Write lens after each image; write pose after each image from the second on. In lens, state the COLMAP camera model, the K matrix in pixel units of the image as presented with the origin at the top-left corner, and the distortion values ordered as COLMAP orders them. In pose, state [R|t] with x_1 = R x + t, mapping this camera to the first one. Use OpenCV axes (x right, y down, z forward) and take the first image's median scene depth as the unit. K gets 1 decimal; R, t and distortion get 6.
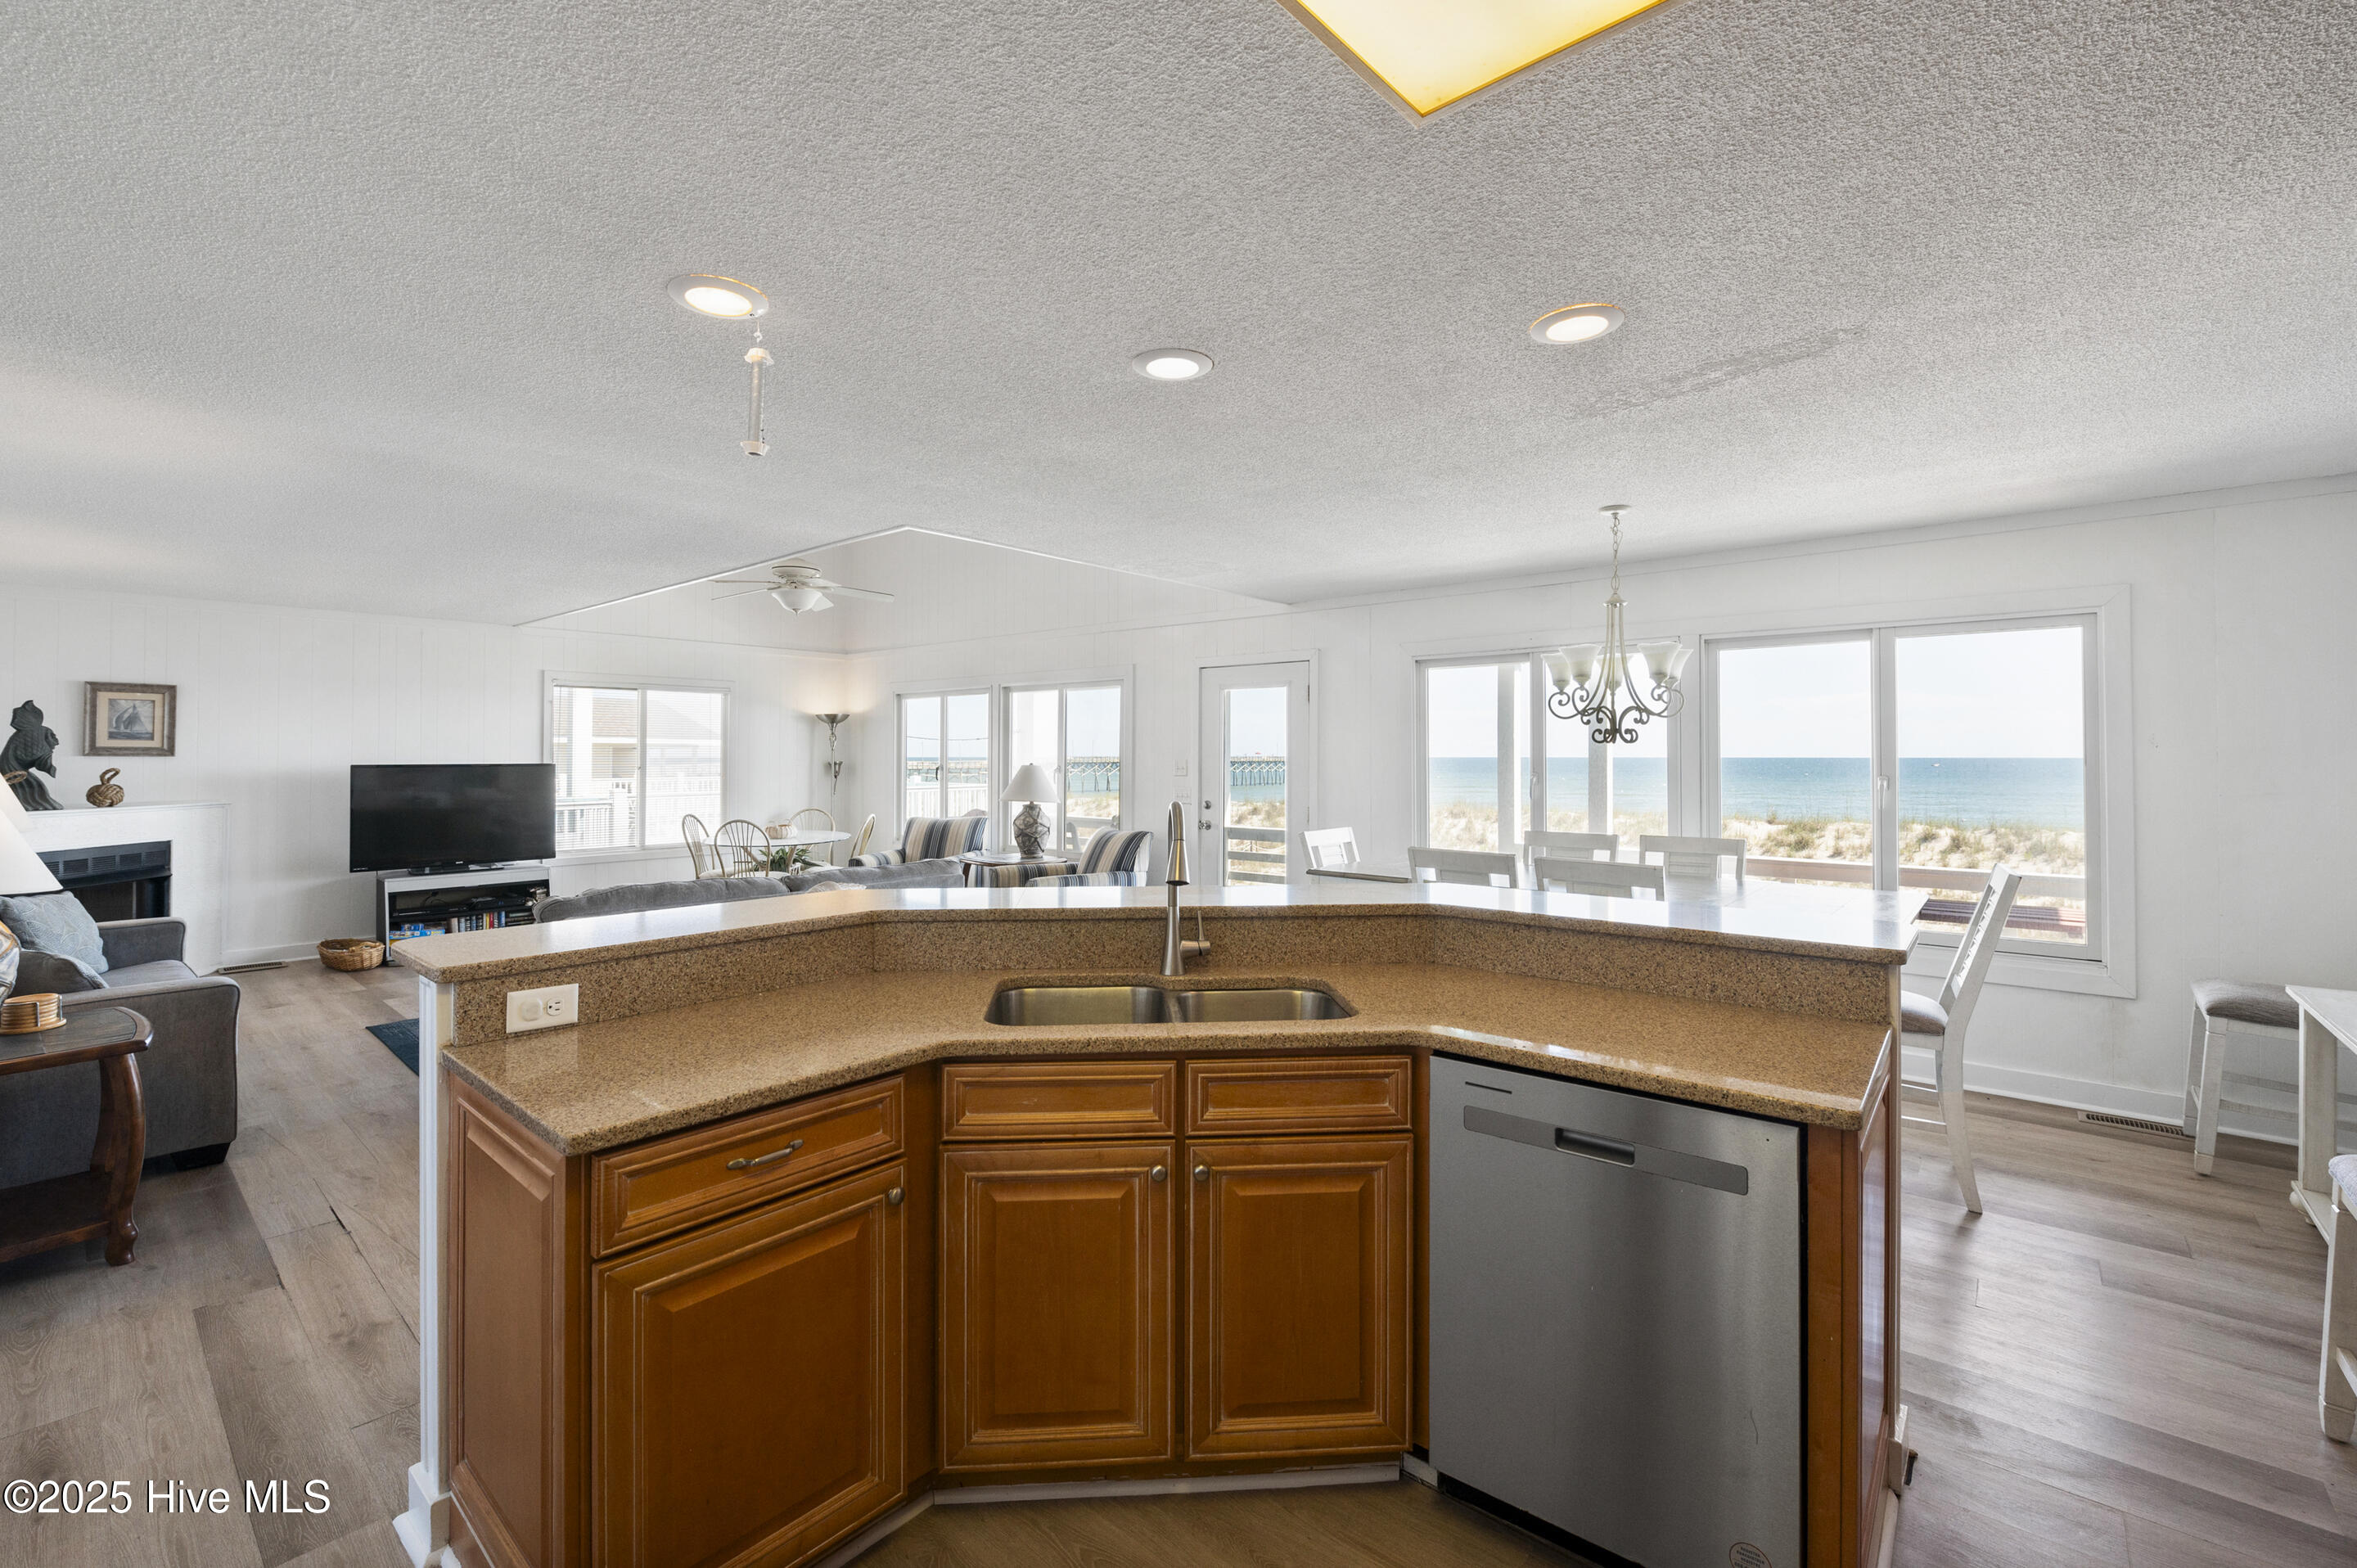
lens RADIAL K [[994.6, 0, 1175.4], [0, 994.6, 739.3], [0, 0, 1]] dist [-0.026764, -0.000029]
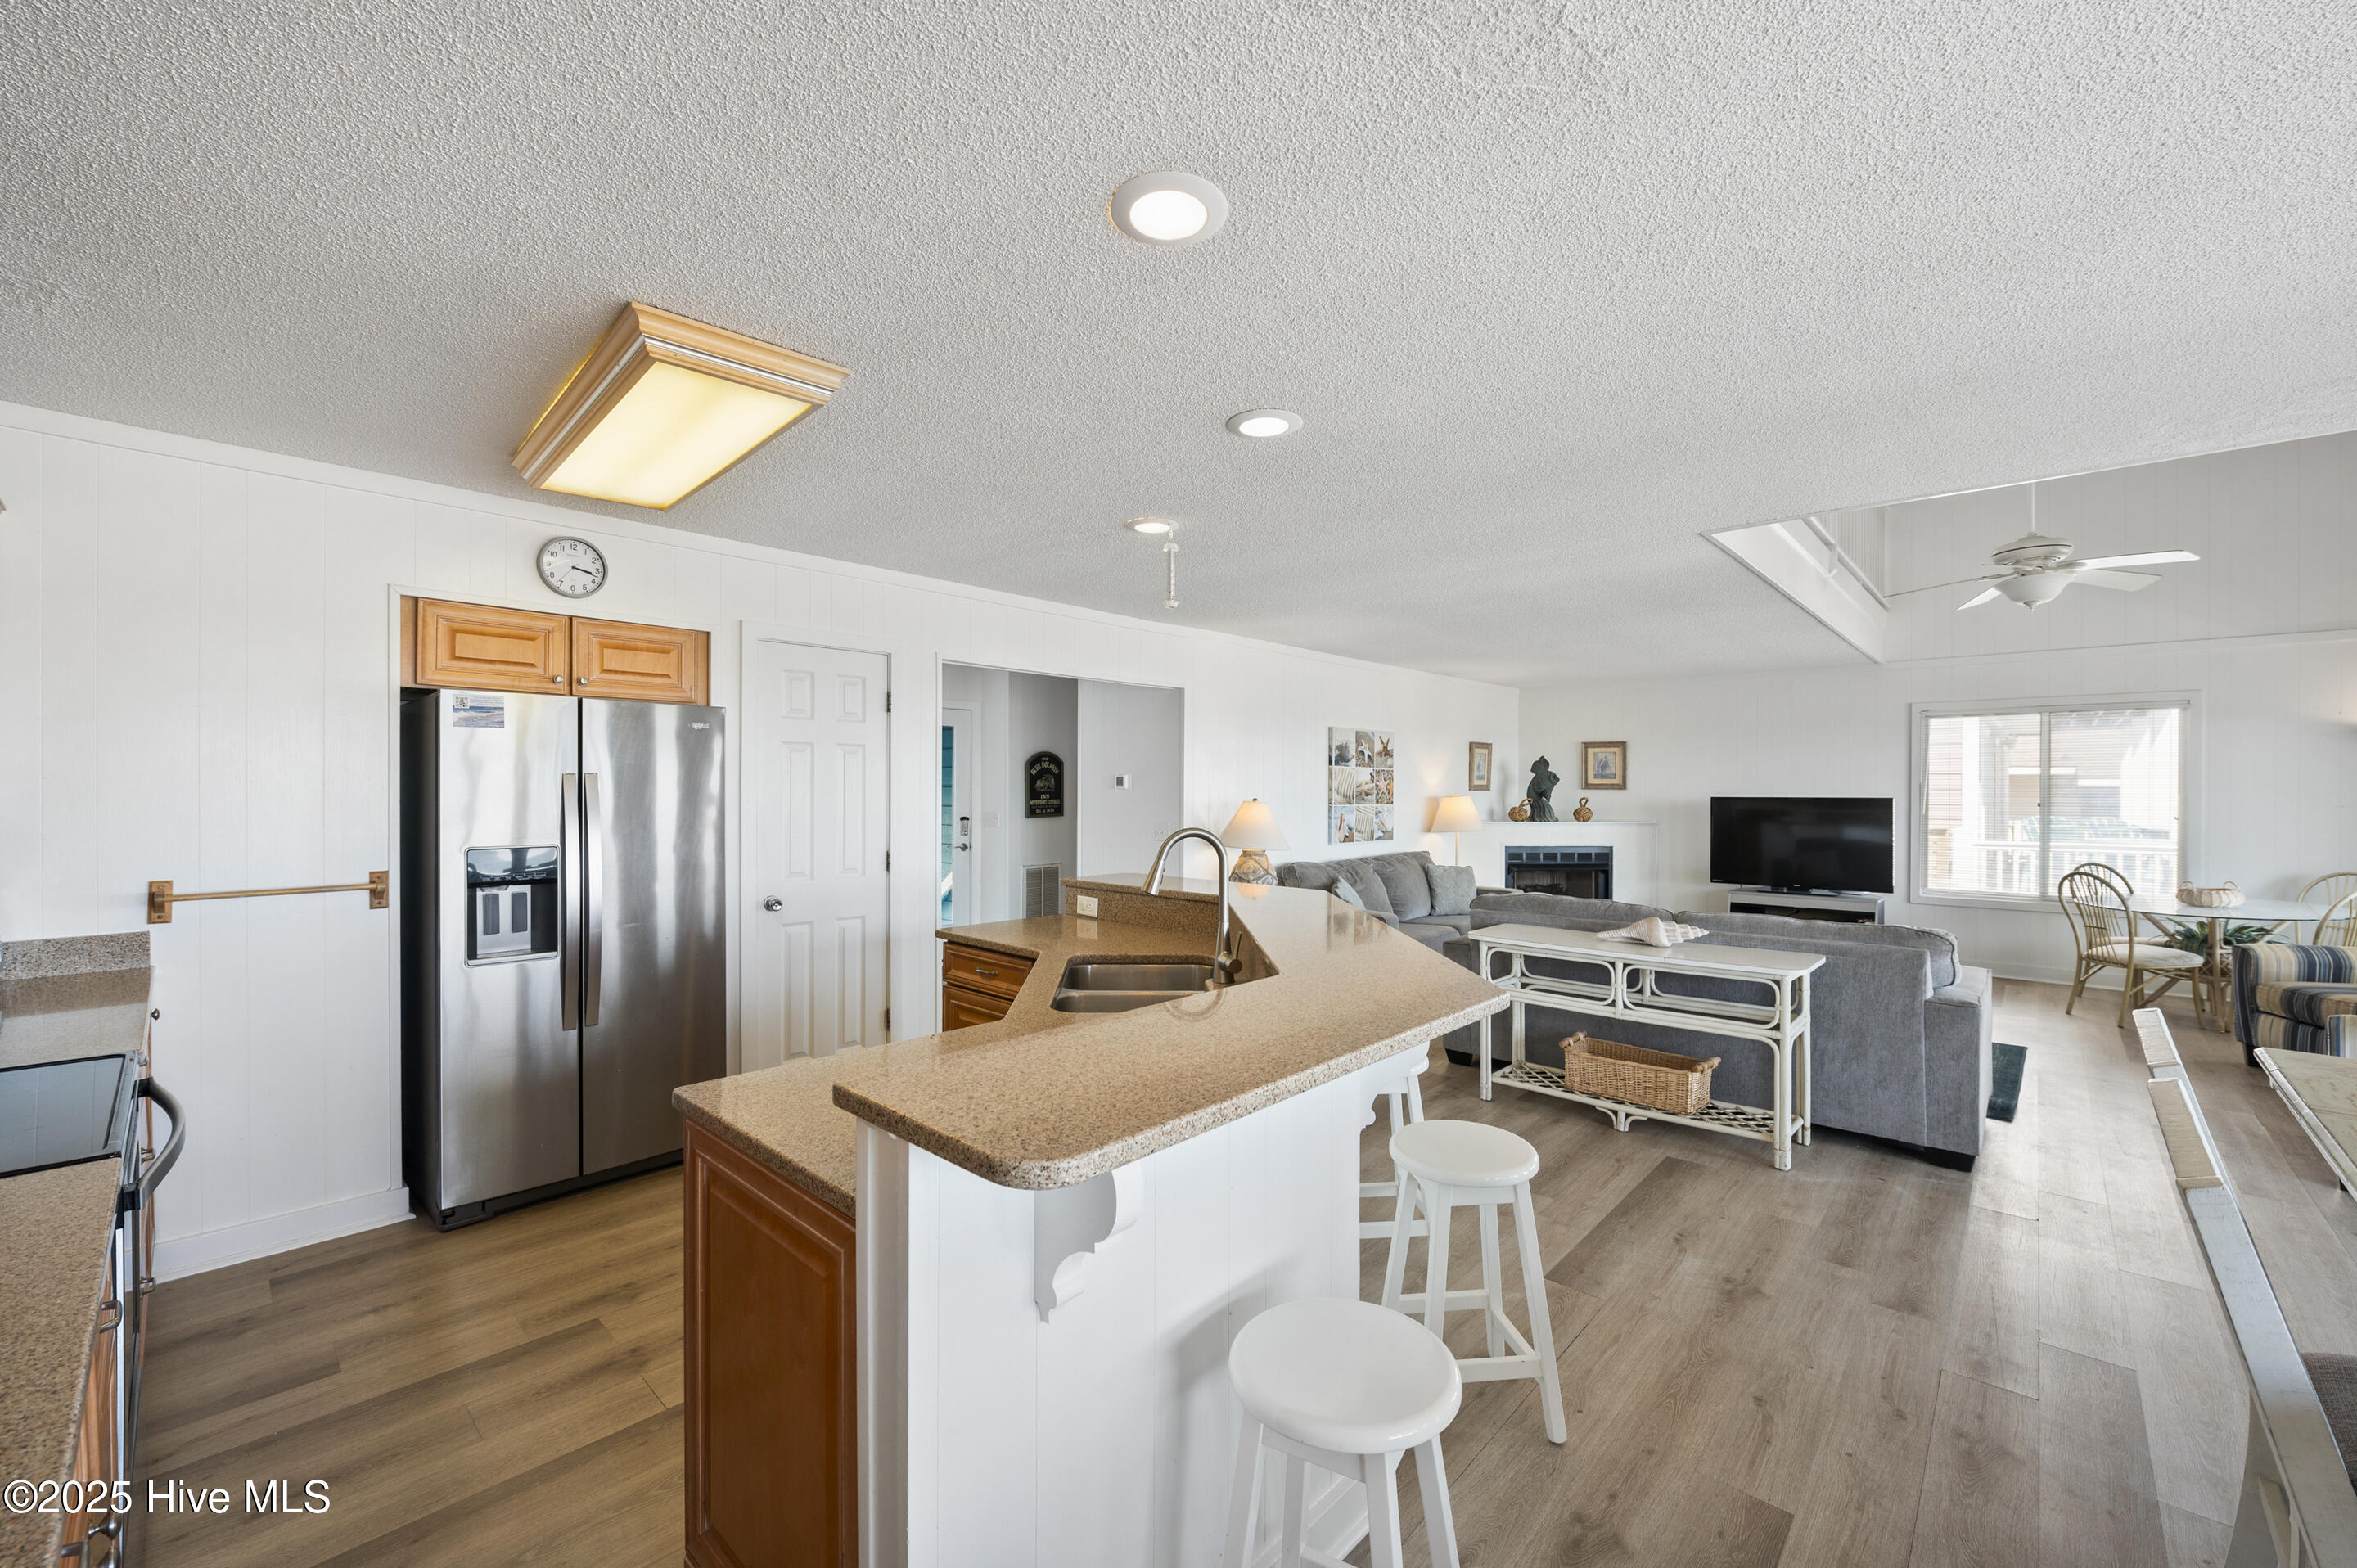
lens RADIAL K [[941.8, 0, 1178.5], [0, 941.8, 784.0], [0, 0, 1]] dist [-0.000730, -0.000505]
pose [[-0.039524, -0.004119, -0.999210, 0.418397], [0.013937, 0.999892, -0.004674, 0.006272], [0.999121, -0.014111, -0.039462, 0.385592]]
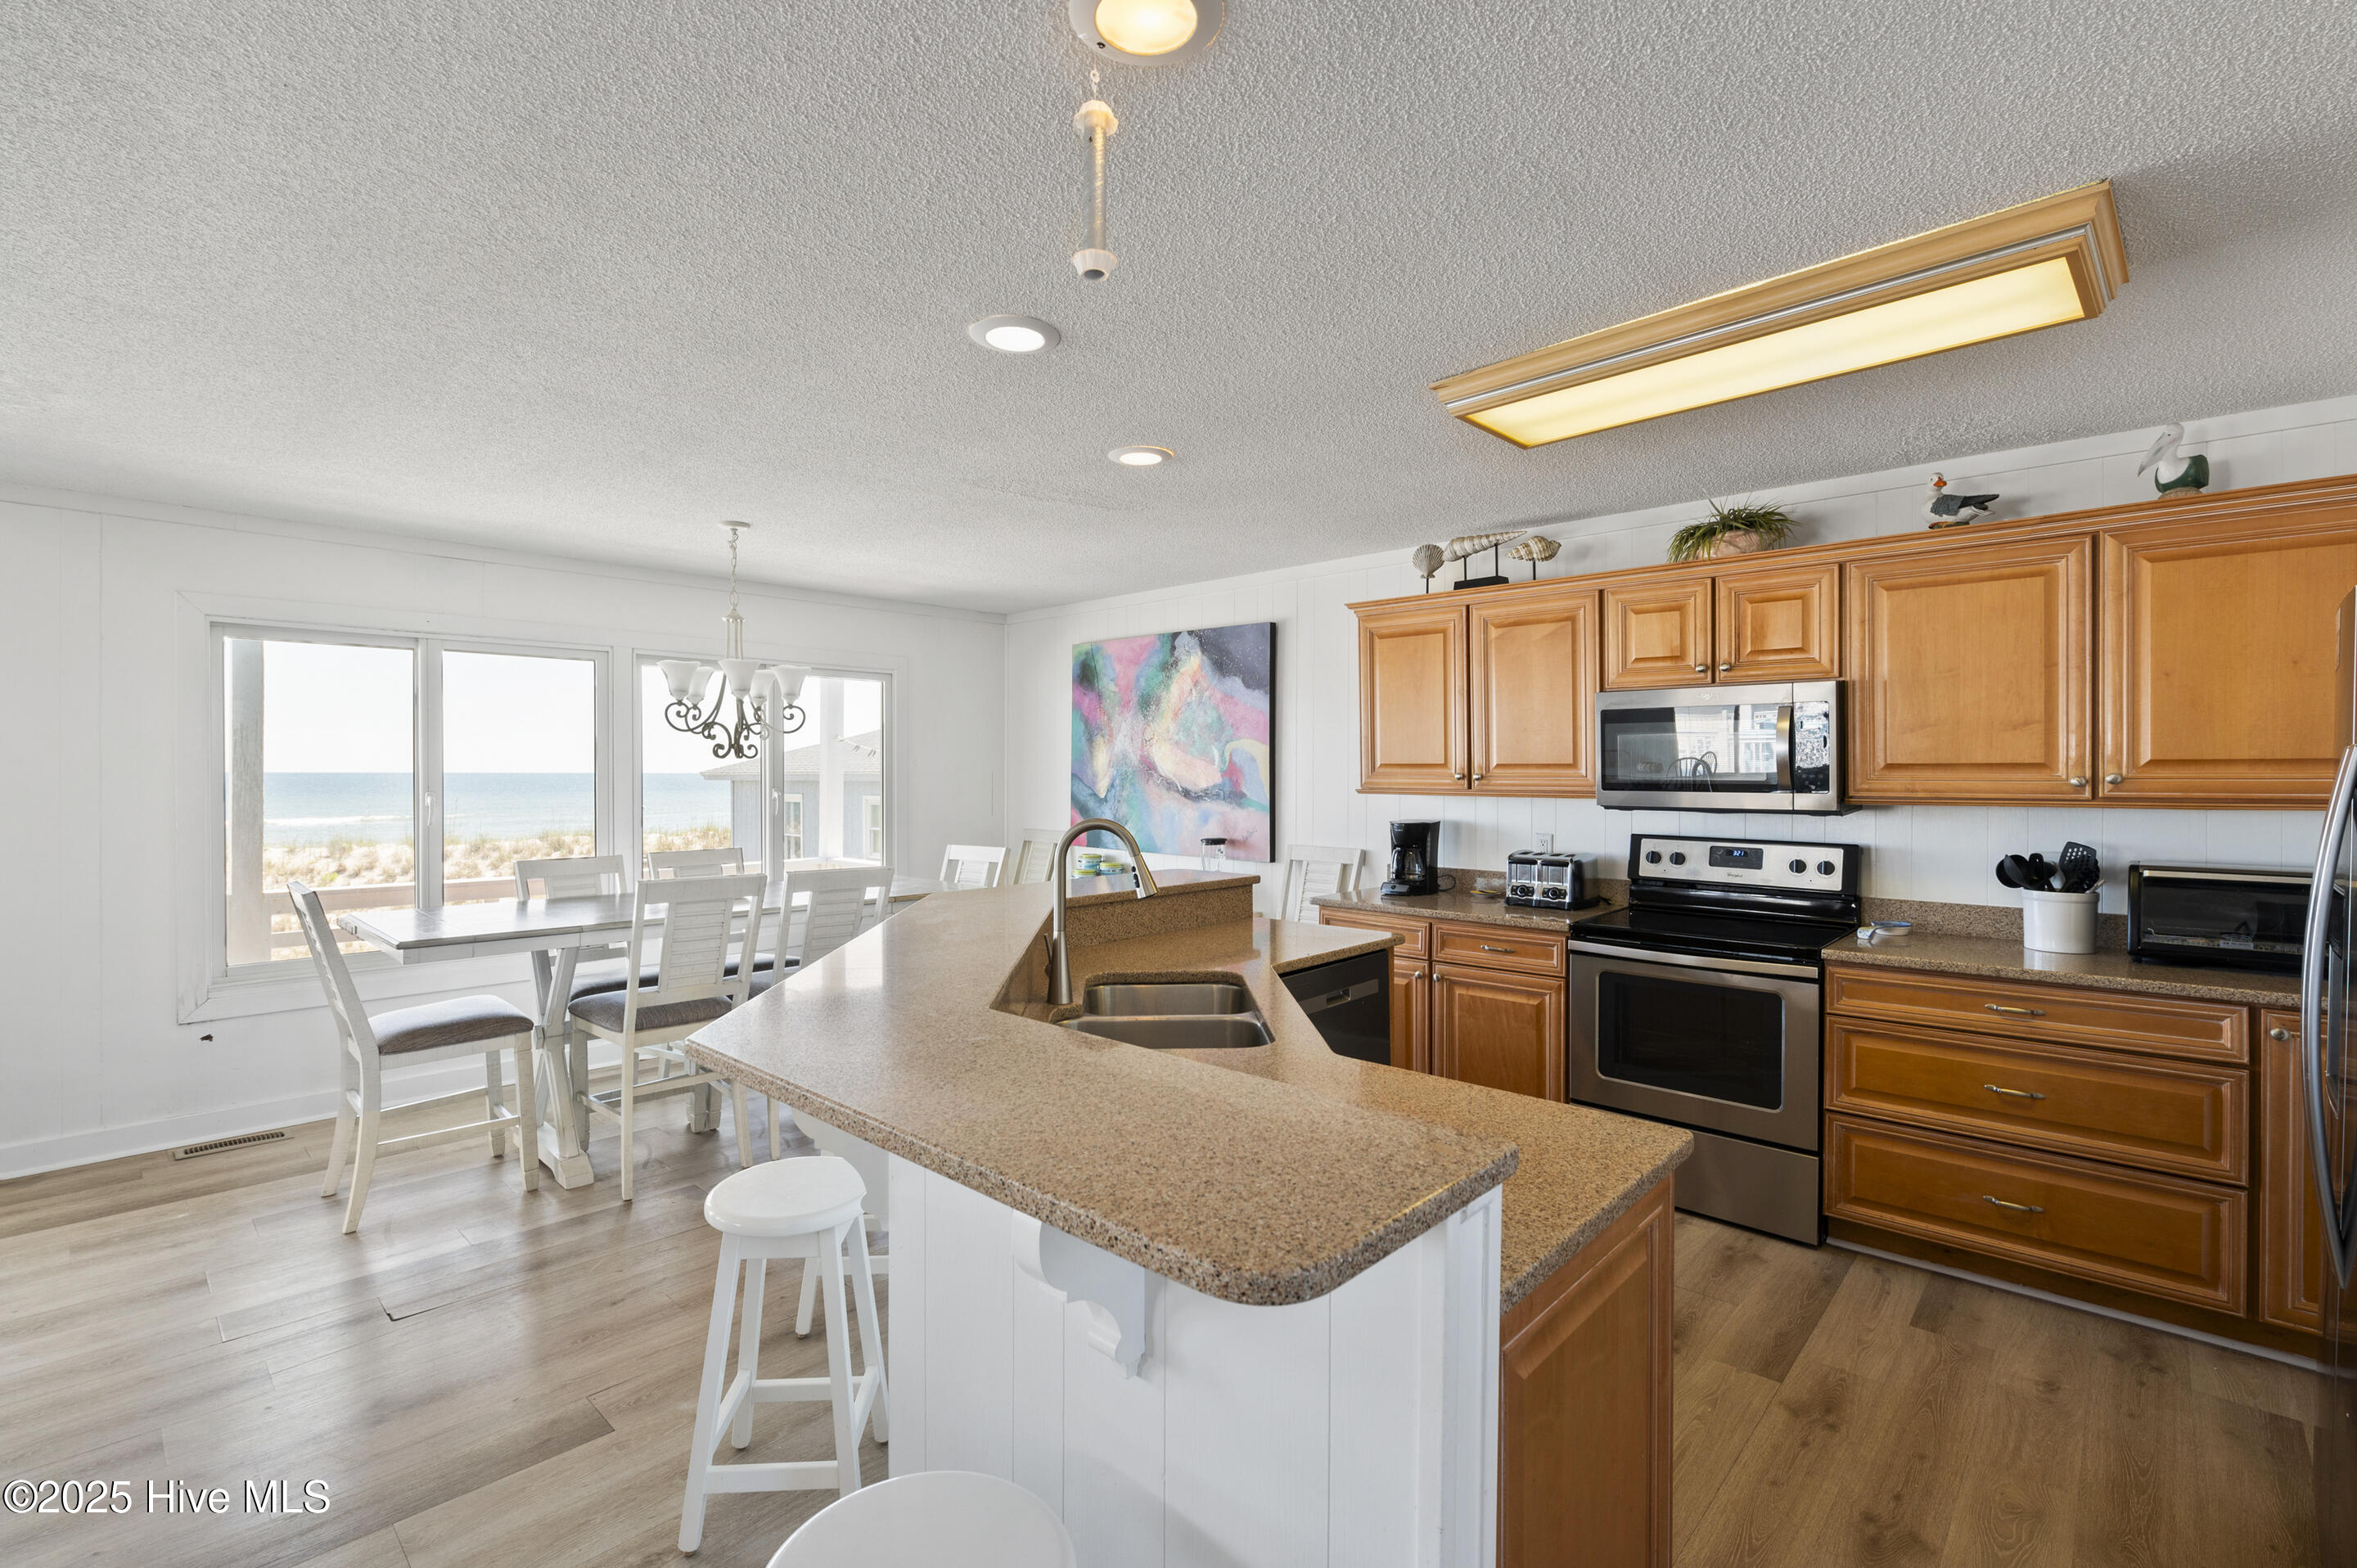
lens RADIAL K [[1032.8, 0, 1179.0], [0, 1032.8, 780.0], [0, 0, 1]] dist [0.001299, 0.000097]
pose [[0.046607, -0.004530, 0.998903, -0.383039], [-0.018830, 0.999808, 0.005413, 0.007711], [-0.998736, -0.019062, 0.046513, 0.326046]]
